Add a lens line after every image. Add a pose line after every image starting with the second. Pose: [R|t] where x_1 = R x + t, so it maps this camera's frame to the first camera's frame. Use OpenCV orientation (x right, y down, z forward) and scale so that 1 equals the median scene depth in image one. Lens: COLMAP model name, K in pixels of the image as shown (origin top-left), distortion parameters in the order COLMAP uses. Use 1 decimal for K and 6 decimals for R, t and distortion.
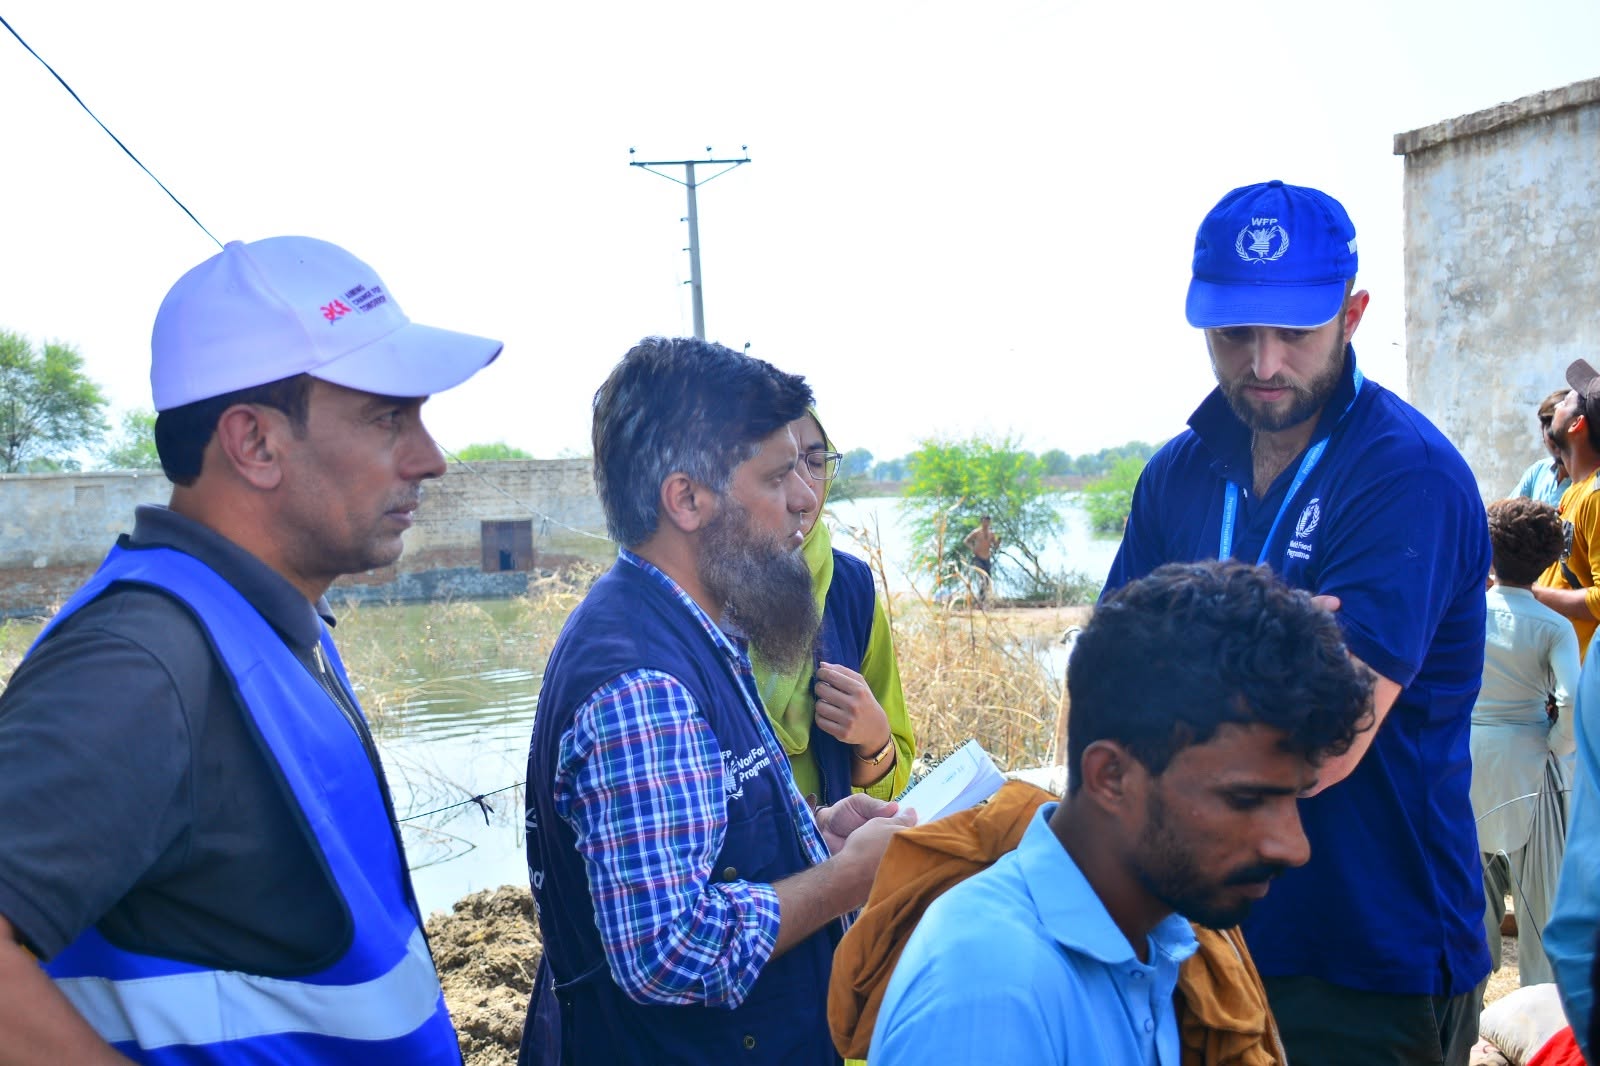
lens RADIAL K [[2803.6, 0, 800.0], [0, 2803.6, 533.0], [0, 0, 1]] dist [0.010685, 0.154168]
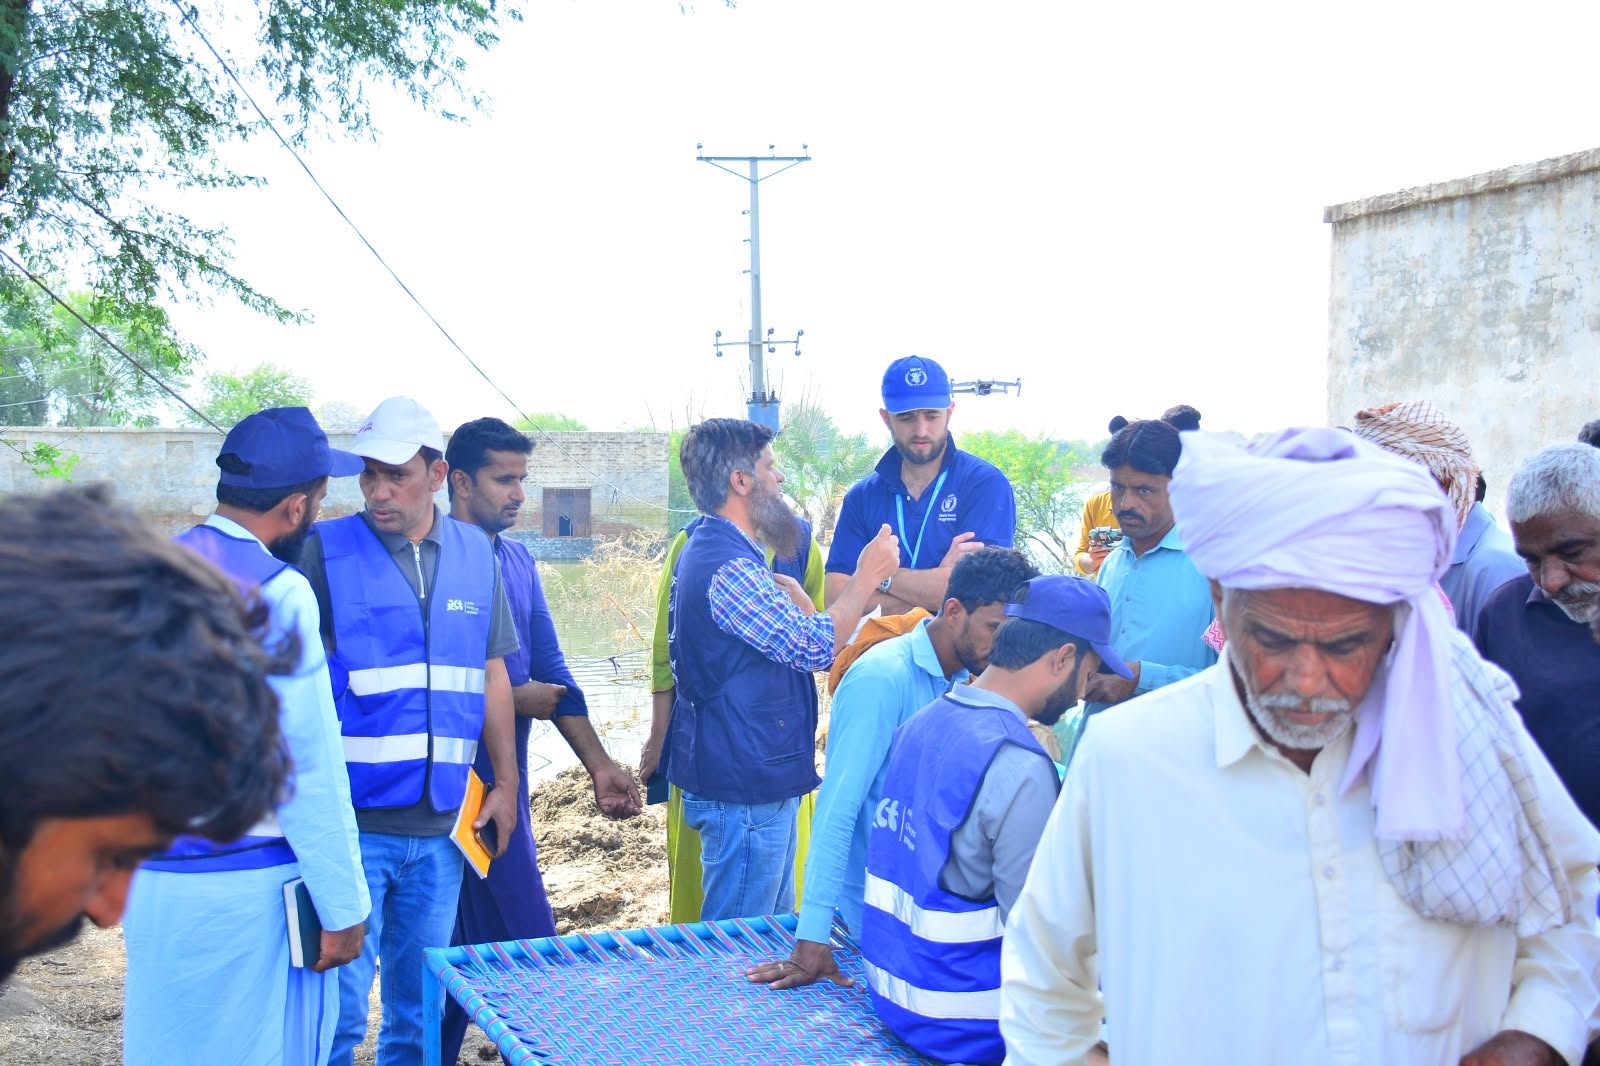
lens RADIAL K [[2803.6, 0, 800.0], [0, 2803.6, 533.0], [0, 0, 1]] dist [0.010685, 0.154168]
pose [[0.999076, 0.039350, -0.017273, 0.004141], [-0.039212, 0.999197, 0.008289, 0.000044], [0.017585, -0.007604, 0.999816, -0.113542]]
